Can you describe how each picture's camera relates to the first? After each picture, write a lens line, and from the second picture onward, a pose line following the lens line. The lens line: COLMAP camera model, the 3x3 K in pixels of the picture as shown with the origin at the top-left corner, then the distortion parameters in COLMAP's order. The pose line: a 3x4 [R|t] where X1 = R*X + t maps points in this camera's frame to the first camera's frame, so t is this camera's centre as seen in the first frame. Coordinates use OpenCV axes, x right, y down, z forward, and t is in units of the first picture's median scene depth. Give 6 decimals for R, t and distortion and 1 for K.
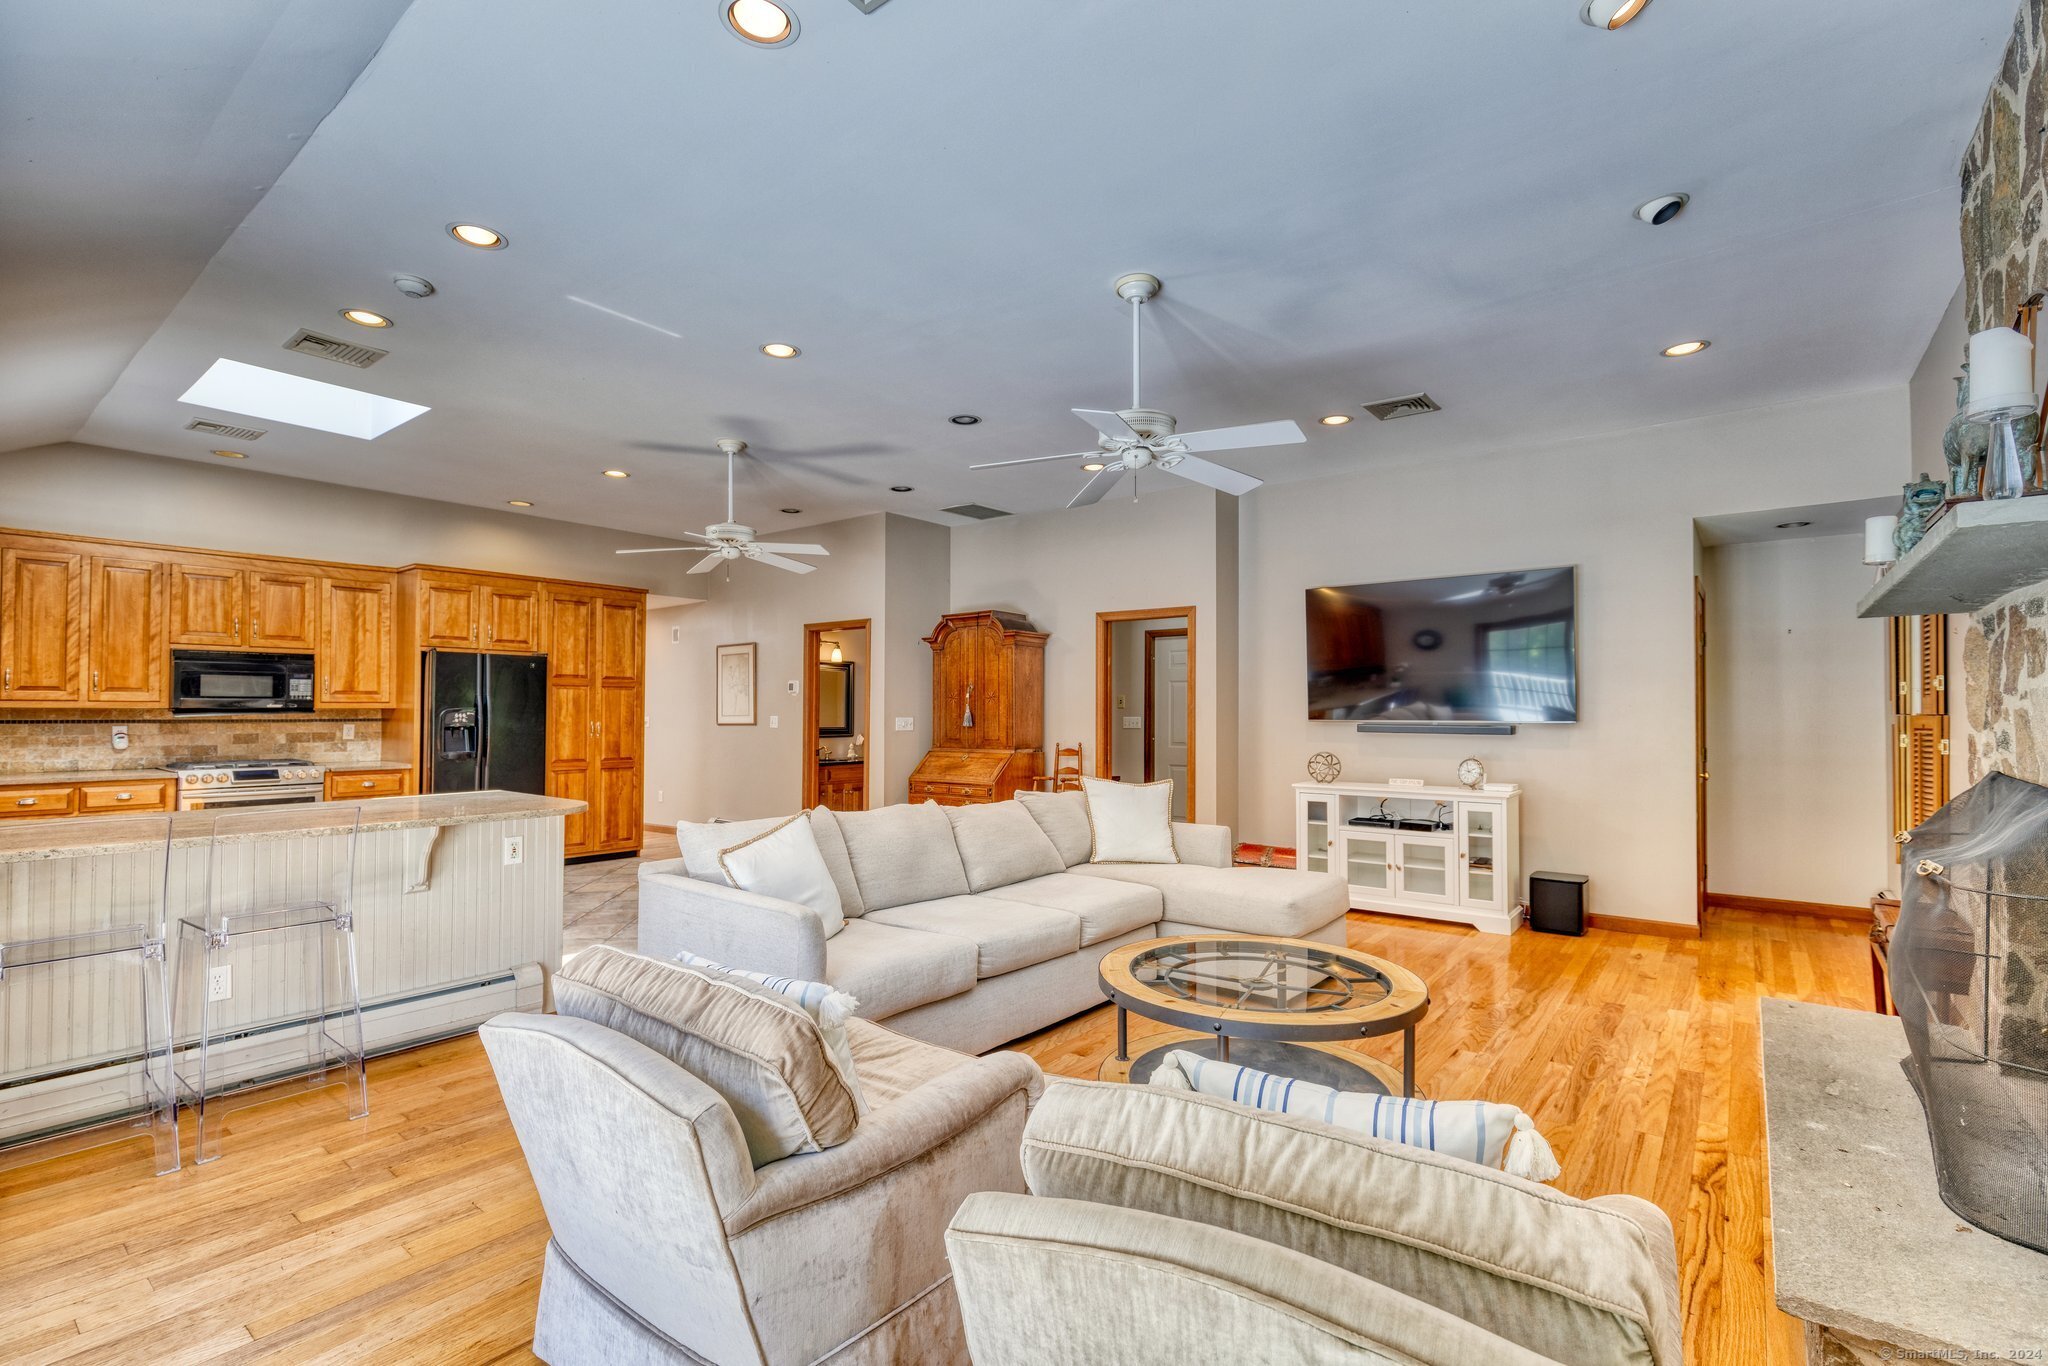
lens RADIAL K [[922.2, 0, 1026.6], [0, 922.2, 694.8], [0, 0, 1]] dist [-0.004342, -0.000295]
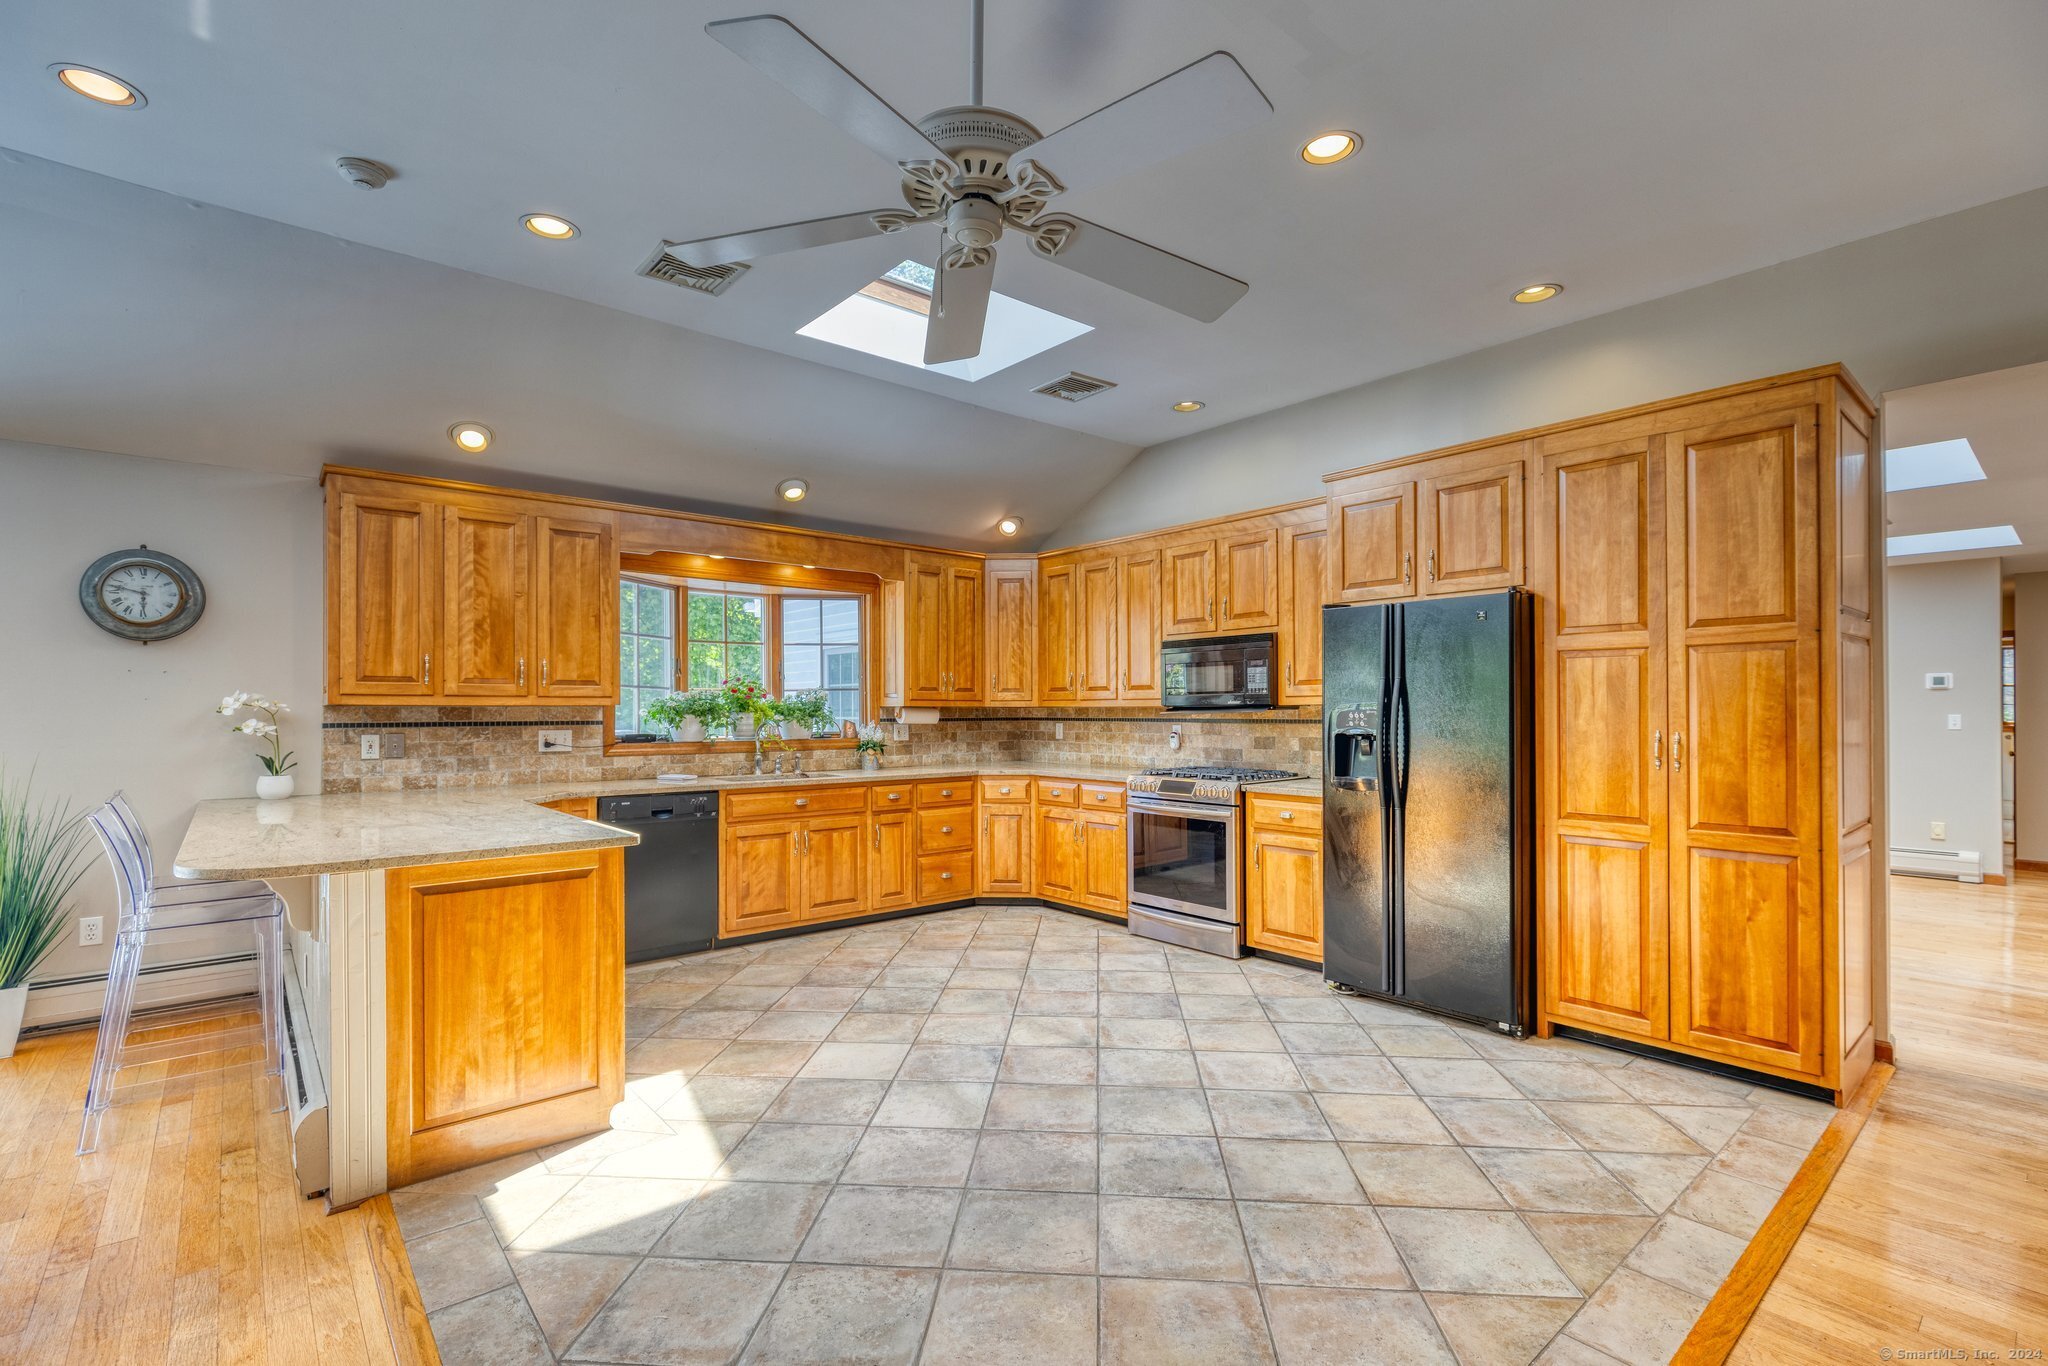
lens RADIAL K [[922.2, 0, 1034.1], [0, 922.2, 698.3], [0, 0, 1]] dist [-0.004342, -0.000295]
pose [[-0.196566, -0.015725, -0.980364, -0.004055], [0.019677, 0.999607, -0.019979, 0.020784], [0.980293, -0.023218, -0.196179, 0.979807]]
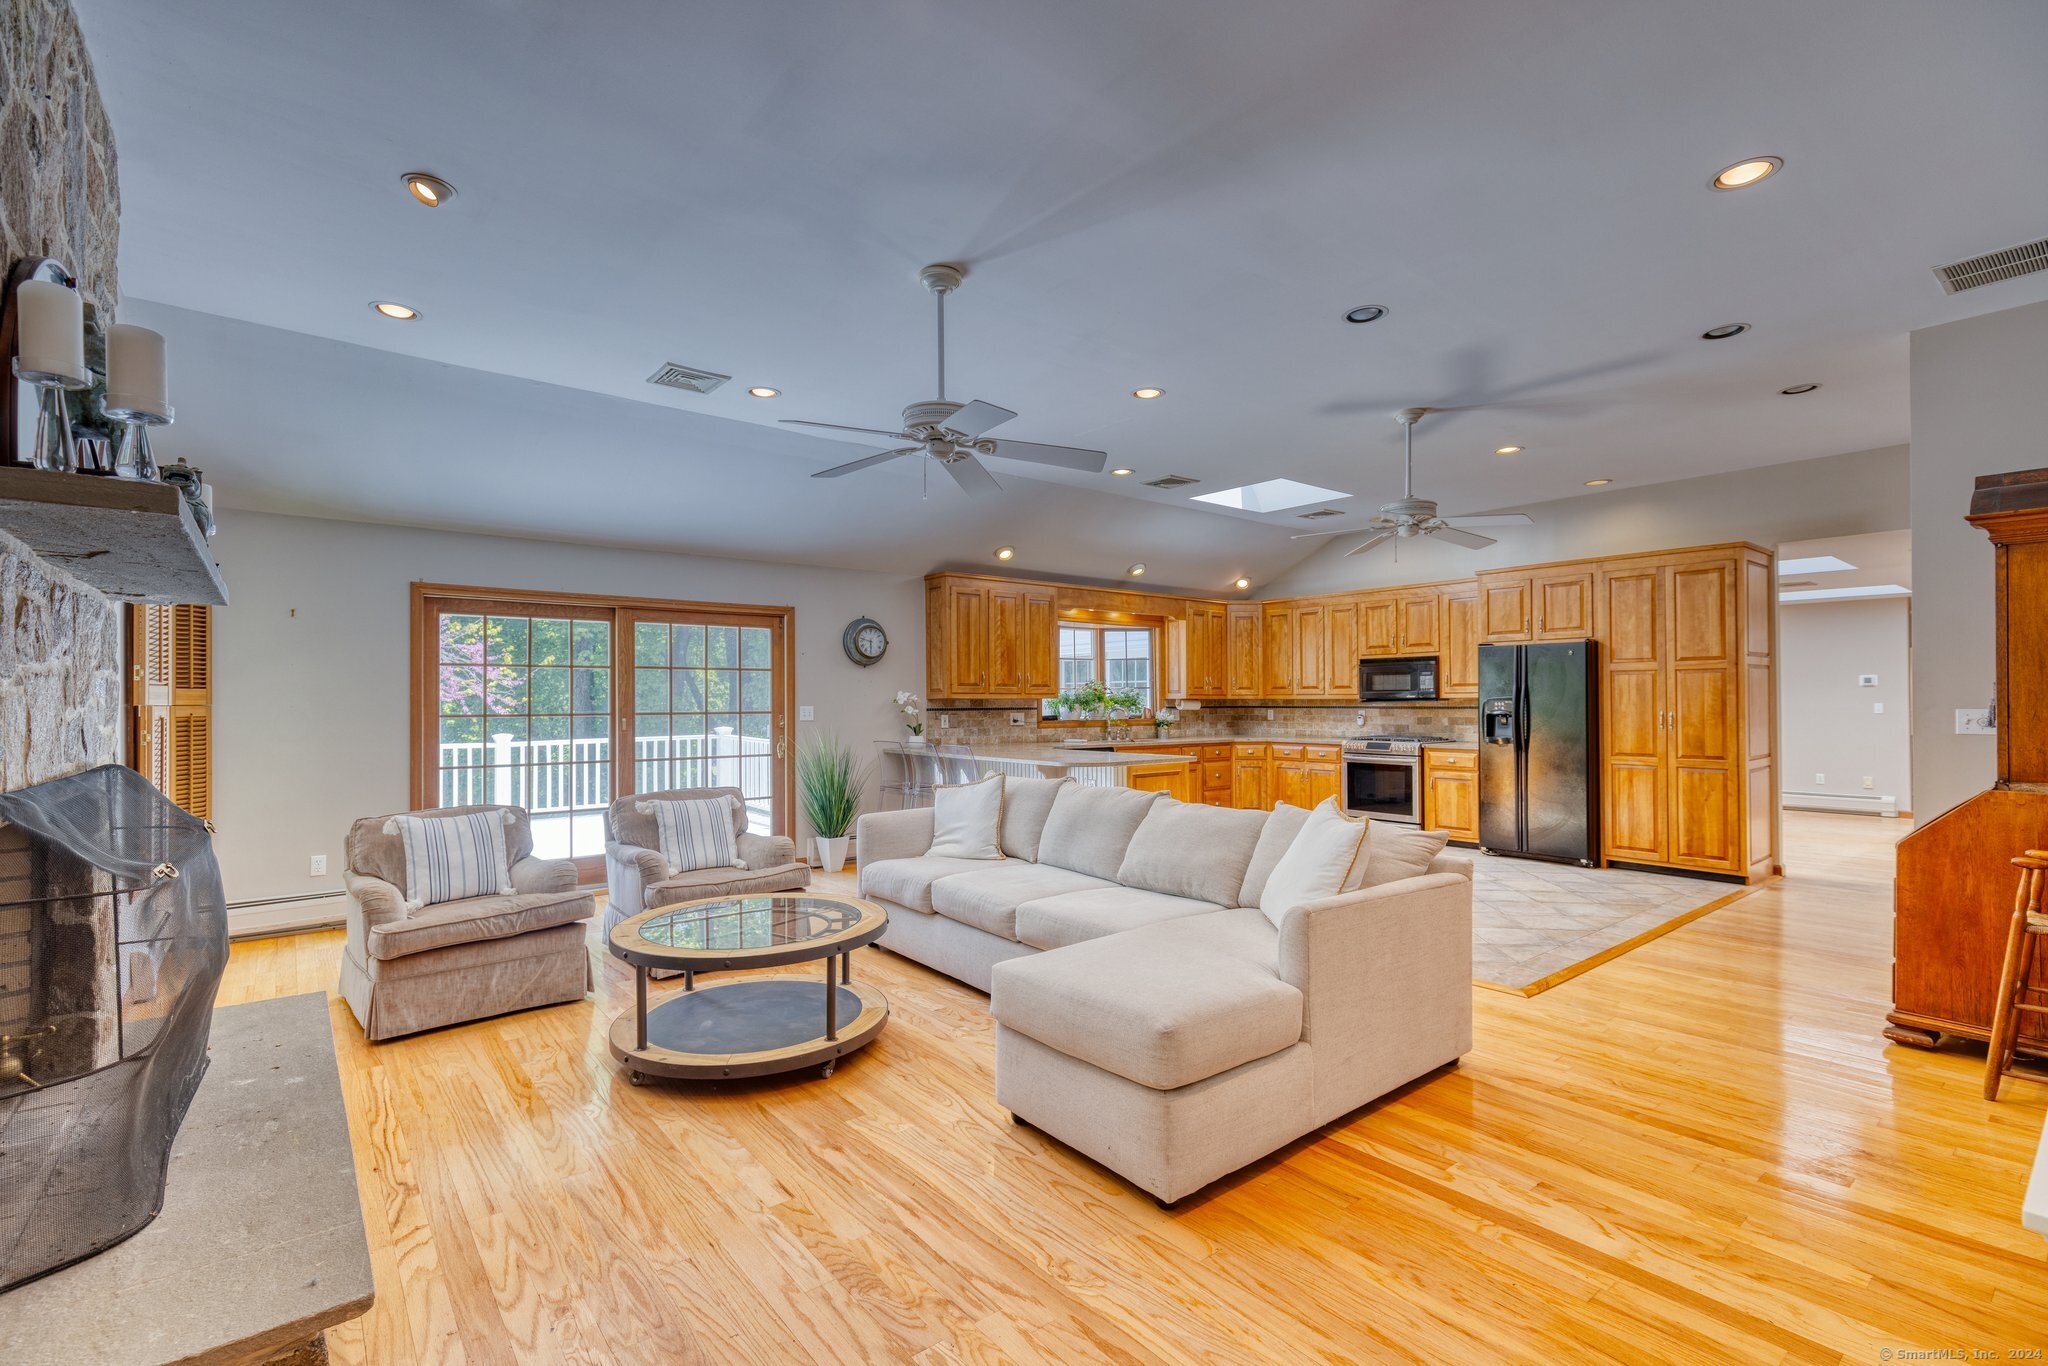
lens RADIAL K [[922.2, 0, 1017.0], [0, 922.2, 683.1], [0, 0, 1]] dist [-0.004342, -0.000295]
pose [[-0.233525, -0.021658, -0.972110, 0.618079], [0.019830, 0.999438, -0.027031, 0.017178], [0.972149, -0.025589, -0.232964, 0.749626]]
